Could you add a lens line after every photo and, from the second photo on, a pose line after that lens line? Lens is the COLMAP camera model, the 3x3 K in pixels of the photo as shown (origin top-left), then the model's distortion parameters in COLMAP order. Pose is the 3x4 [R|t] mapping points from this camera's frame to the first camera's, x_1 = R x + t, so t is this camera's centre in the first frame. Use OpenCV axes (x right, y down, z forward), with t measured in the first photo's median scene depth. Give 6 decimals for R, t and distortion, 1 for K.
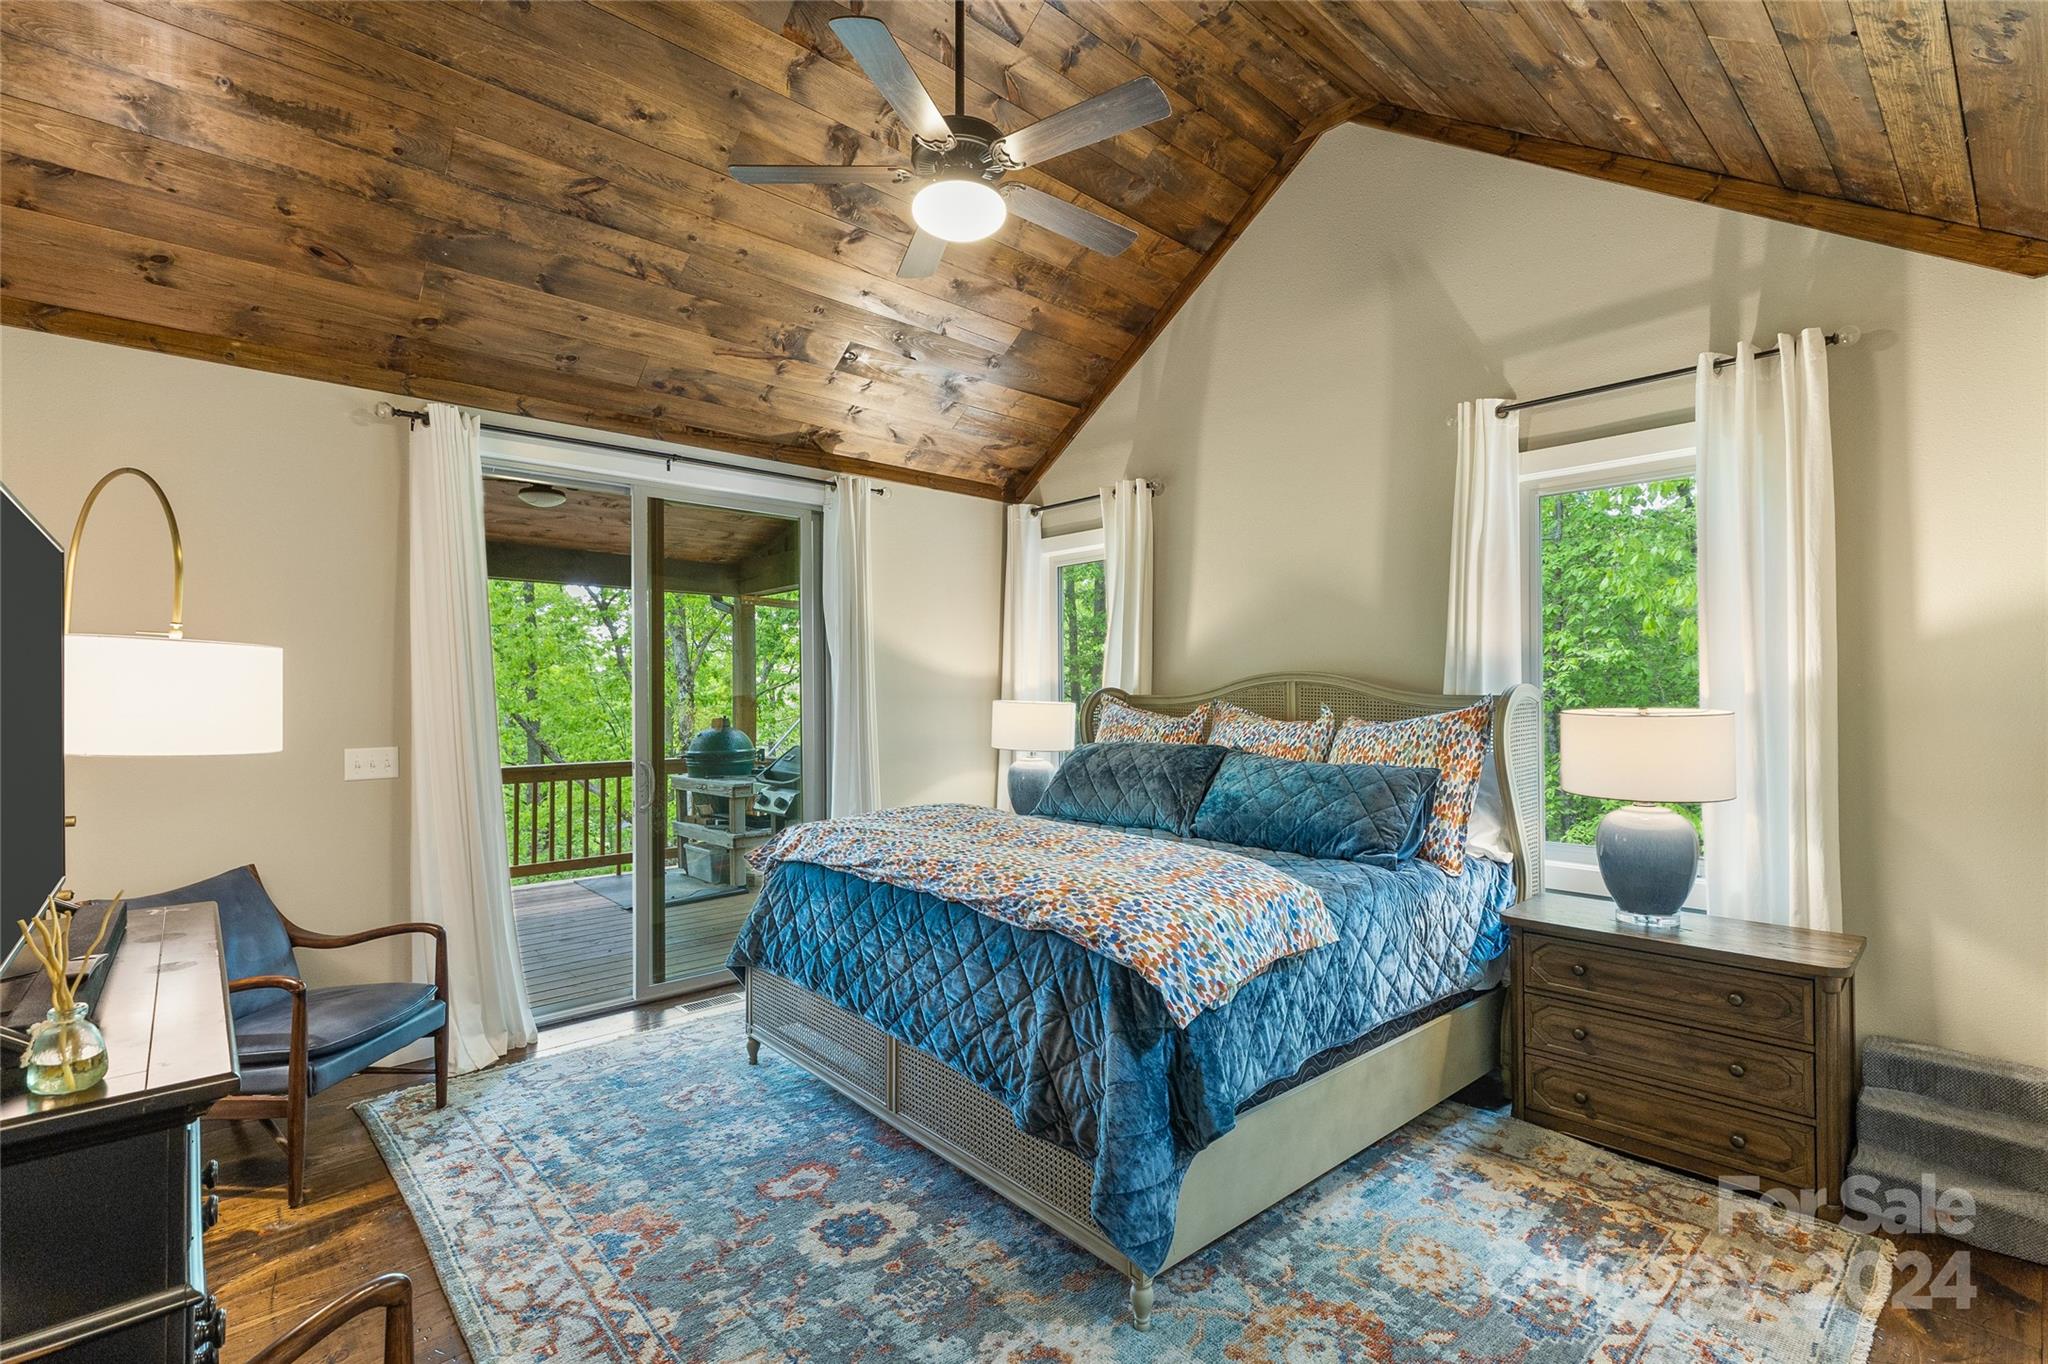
lens RADIAL K [[928.5, 0, 1032.2], [0, 928.5, 685.5], [0, 0, 1]] dist [0.006791, -0.001156]
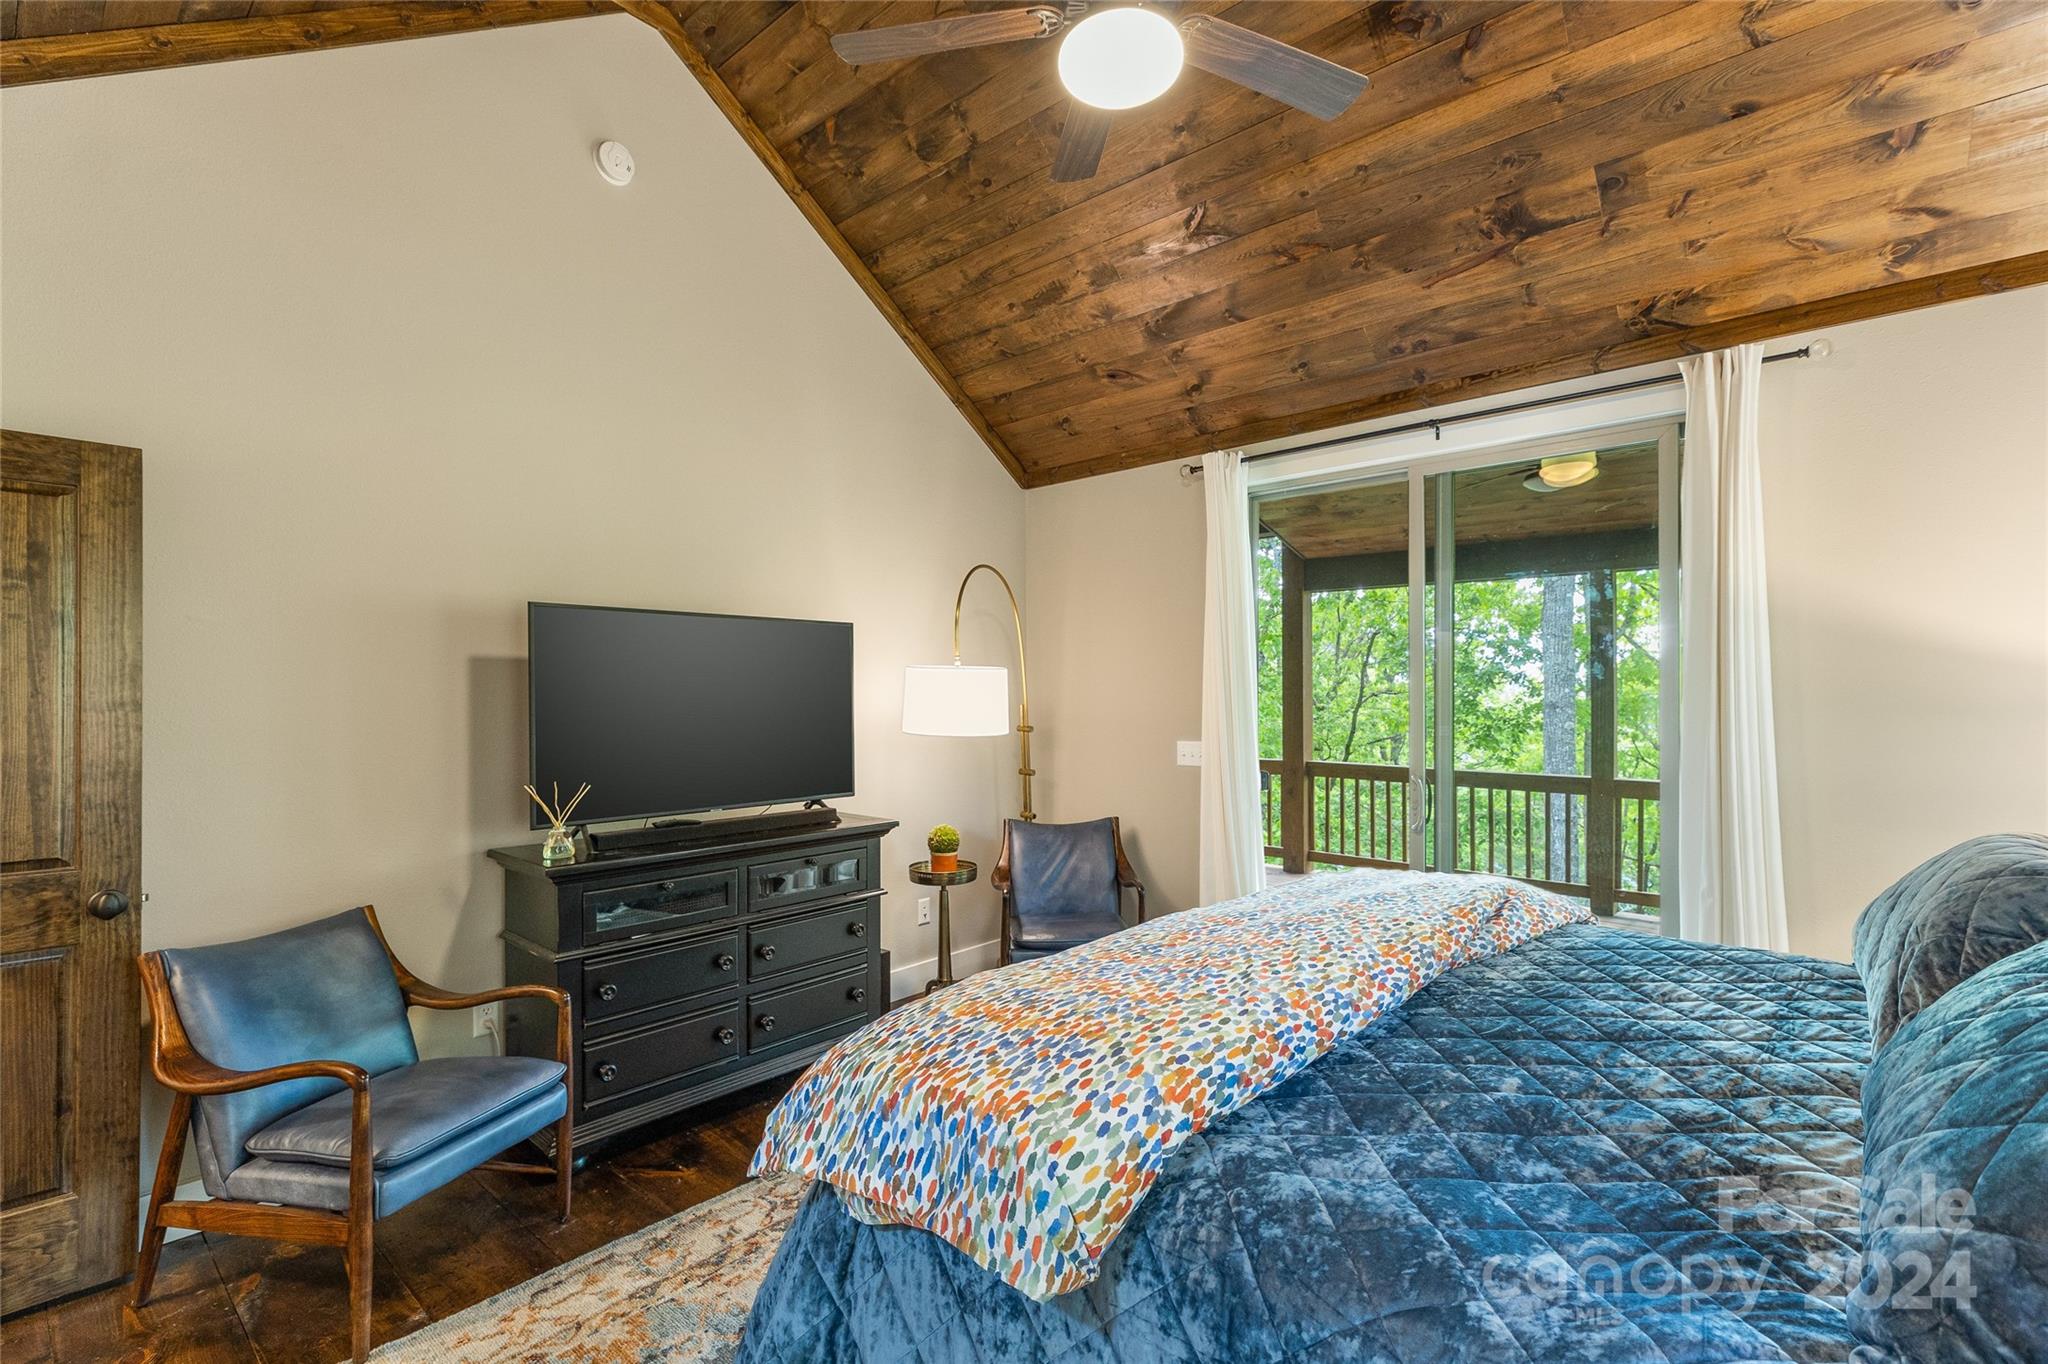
lens RADIAL K [[928.5, 0, 1031.4], [0, 928.5, 687.6], [0, 0, 1]] dist [0.006791, -0.001156]
pose [[0.104714, -0.006361, -0.994482, 0.518448], [0.005835, 0.999966, -0.005782, 0.000293], [0.994485, -0.005198, 0.104747, 0.663209]]
